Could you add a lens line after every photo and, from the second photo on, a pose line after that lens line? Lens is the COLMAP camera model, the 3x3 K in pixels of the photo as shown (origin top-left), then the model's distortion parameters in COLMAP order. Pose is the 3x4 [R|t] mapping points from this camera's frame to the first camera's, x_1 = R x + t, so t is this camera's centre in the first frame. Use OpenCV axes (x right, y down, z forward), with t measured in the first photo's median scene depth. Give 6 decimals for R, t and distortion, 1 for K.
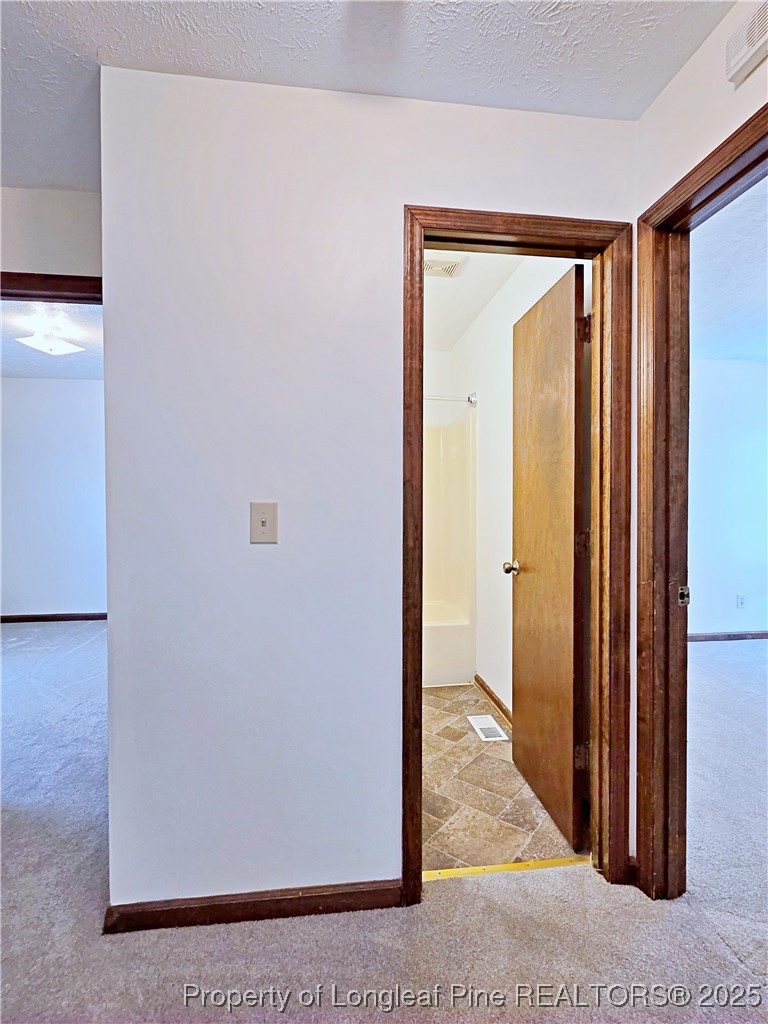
lens RADIAL K [[495.3, 0, 385.6], [0, 495.3, 508.2], [0, 0, 1]] dist [0.003174, 0.000879]
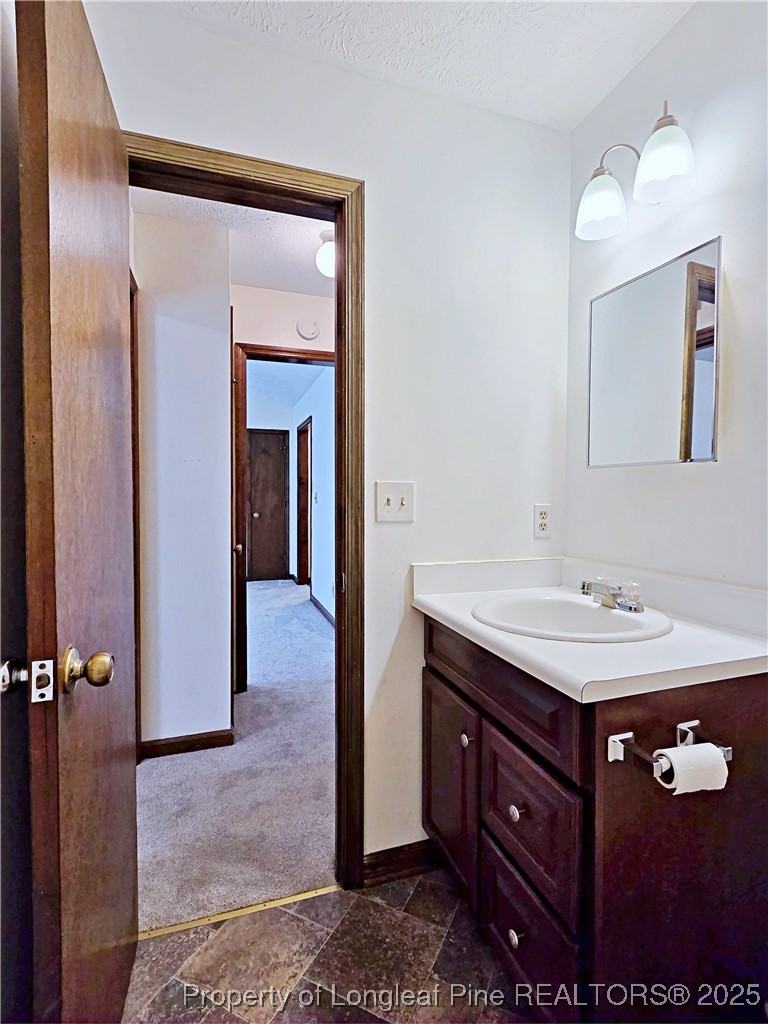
lens RADIAL K [[495.3, 0, 392.4], [0, 495.3, 505.2], [0, 0, 1]] dist [0.003174, 0.000879]
pose [[-0.976040, 0.011899, -0.217267, 0.113656], [0.000686, 0.998667, 0.051610, -0.011840], [0.217591, 0.050224, -0.974747, 1.315710]]
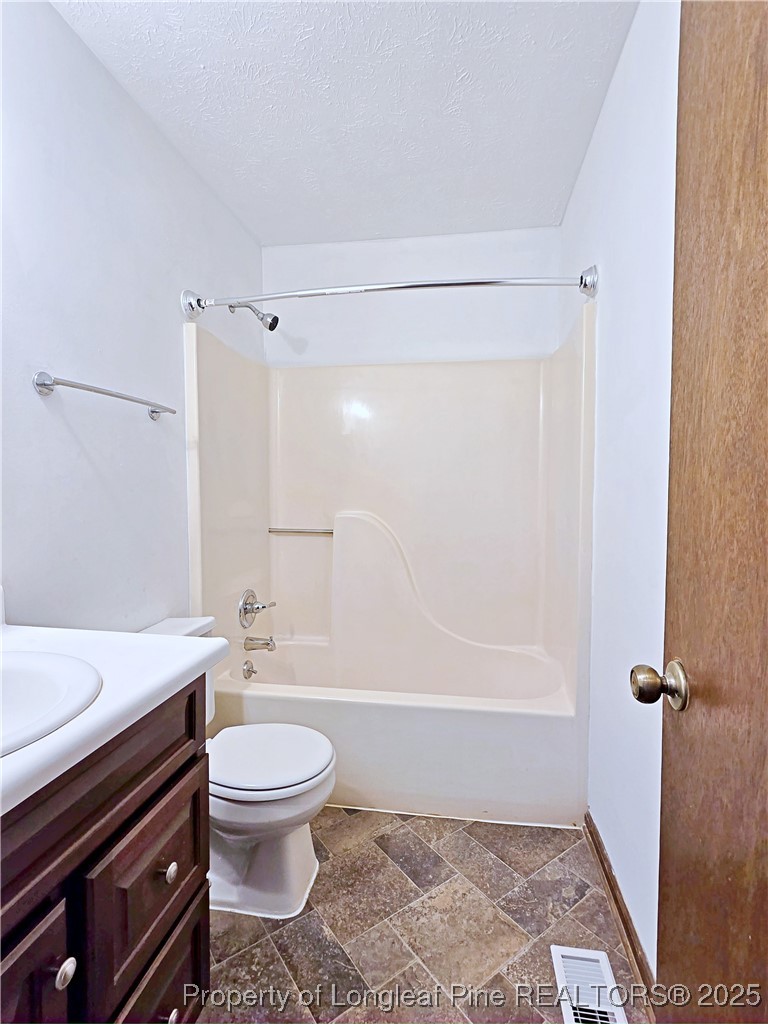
lens RADIAL K [[495.3, 0, 390.2], [0, 495.3, 513.6], [0, 0, 1]] dist [0.003174, 0.000879]
pose [[0.963886, 0.016146, -0.265825, 0.173124], [-0.009319, 0.999594, 0.026921, 0.008367], [0.266152, -0.023472, 0.963645, 0.662293]]
